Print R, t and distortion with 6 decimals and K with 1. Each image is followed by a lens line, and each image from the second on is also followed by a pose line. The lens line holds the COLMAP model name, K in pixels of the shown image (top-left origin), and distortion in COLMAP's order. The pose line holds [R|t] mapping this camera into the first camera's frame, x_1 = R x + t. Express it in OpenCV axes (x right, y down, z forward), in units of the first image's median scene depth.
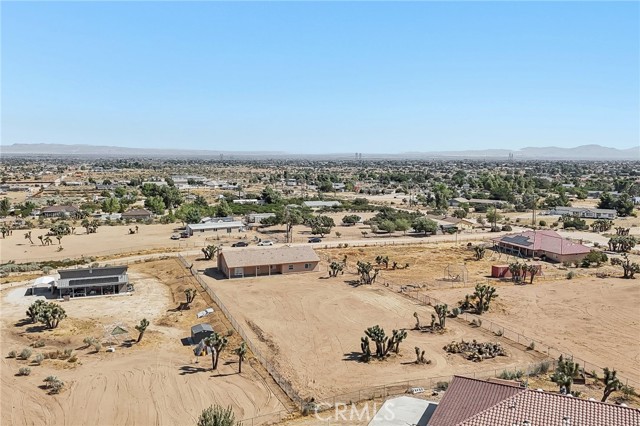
lens RADIAL K [[556.9, 0, 321.4], [0, 556.9, 212.8], [0, 0, 1]] dist [0.115736, -0.184140]
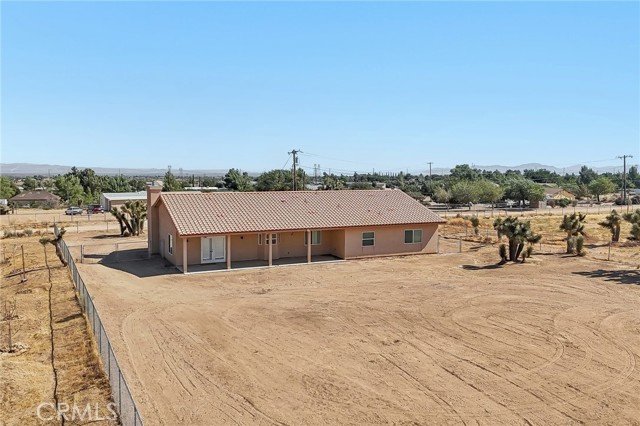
lens RADIAL K [[556.9, 0, 321.4], [0, 556.9, 212.8], [0, 0, 1]] dist [0.115736, -0.184140]
pose [[0.996232, -0.008128, 0.086351, -0.113685], [0.011080, 0.999368, -0.033763, 0.094251], [-0.086022, 0.034592, 0.995693, 0.672377]]
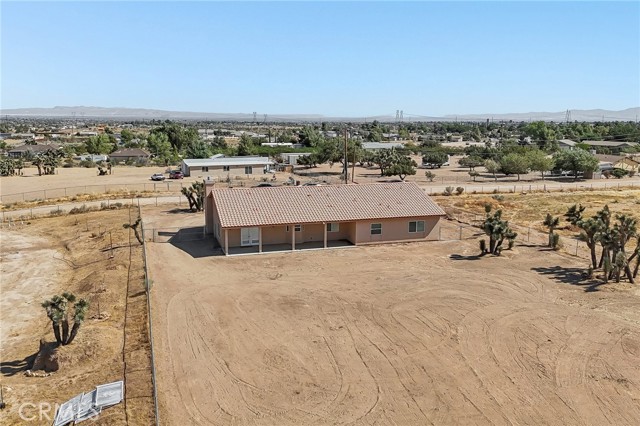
lens RADIAL K [[556.9, 0, 321.4], [0, 556.9, 212.8], [0, 0, 1]] dist [0.115736, -0.184140]
pose [[0.998110, 0.011958, -0.060279, -0.071402], [-0.008127, 0.997954, 0.063416, 0.060825], [0.060914, -0.062806, 0.996165, 0.594136]]
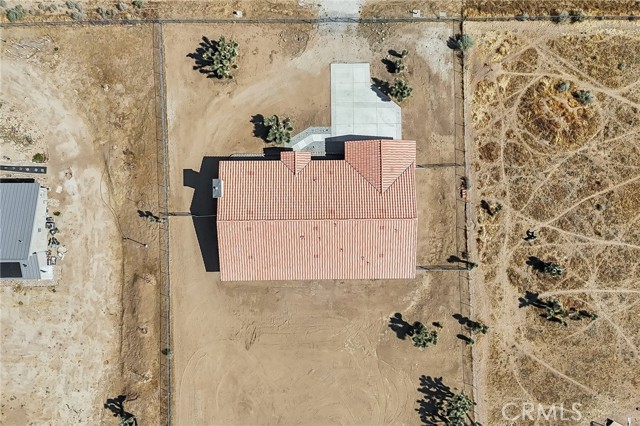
lens RADIAL K [[556.9, 0, 321.4], [0, 556.9, 212.8], [0, 0, 1]] dist [0.115736, -0.184140]
pose [[0.936653, 0.350207, 0.006044, -0.102116], [-0.046534, 0.107318, 0.993135, -0.406040], [0.347154, -0.930504, 0.116817, 0.994680]]
